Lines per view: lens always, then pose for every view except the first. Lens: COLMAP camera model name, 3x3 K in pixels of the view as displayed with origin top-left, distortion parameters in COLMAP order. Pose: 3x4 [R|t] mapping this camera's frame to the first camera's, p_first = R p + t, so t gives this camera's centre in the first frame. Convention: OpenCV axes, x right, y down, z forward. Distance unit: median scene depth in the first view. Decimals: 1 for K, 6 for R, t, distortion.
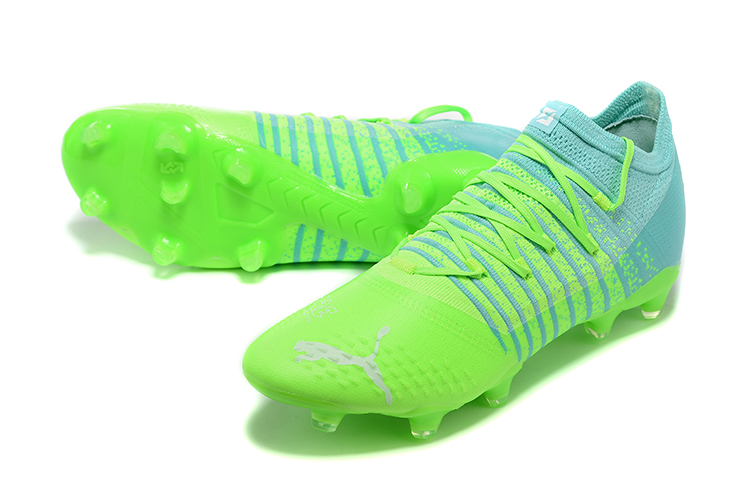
lens RADIAL K [[2258.4, 0, 375.0], [0, 2258.4, 250.5], [0, 0, 1]] dist [-0.023195, -1.347175]
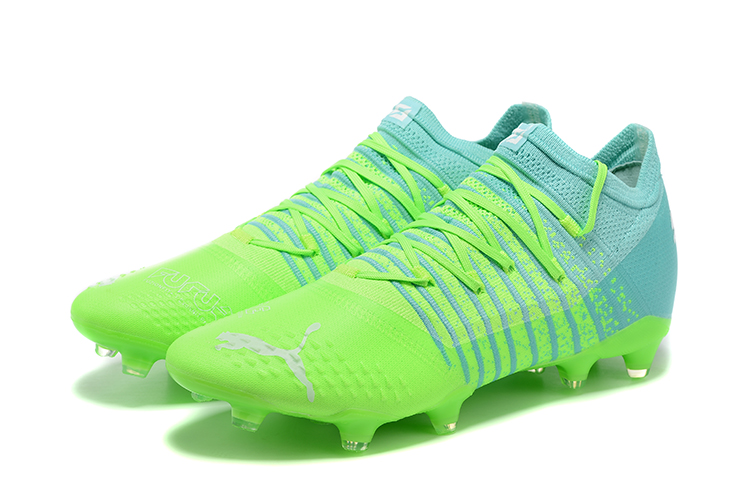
lens RADIAL K [[2258.4, 0, 375.0], [0, 2258.4, 250.5], [0, 0, 1]] dist [-0.023195, -1.347175]
pose [[0.989777, 0.044136, -0.135626, 0.149966], [-0.068824, 0.980676, -0.183132, 0.168652], [0.124922, 0.190594, 0.973688, 0.073807]]
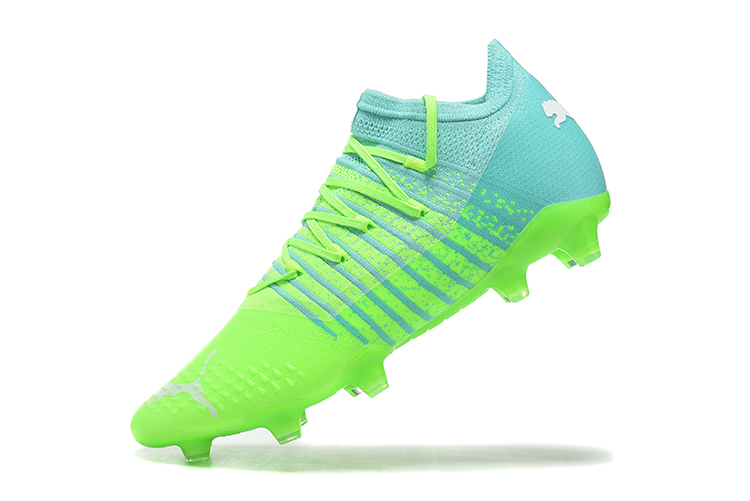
lens RADIAL K [[2258.4, 0, 375.0], [0, 2258.4, 250.5], [0, 0, 1]] dist [-0.023195, -1.347175]
pose [[0.680926, -0.366422, -0.634094, 0.708268], [0.213169, 0.927508, -0.307063, 0.315680], [0.700641, 0.073918, 0.709674, 0.294257]]
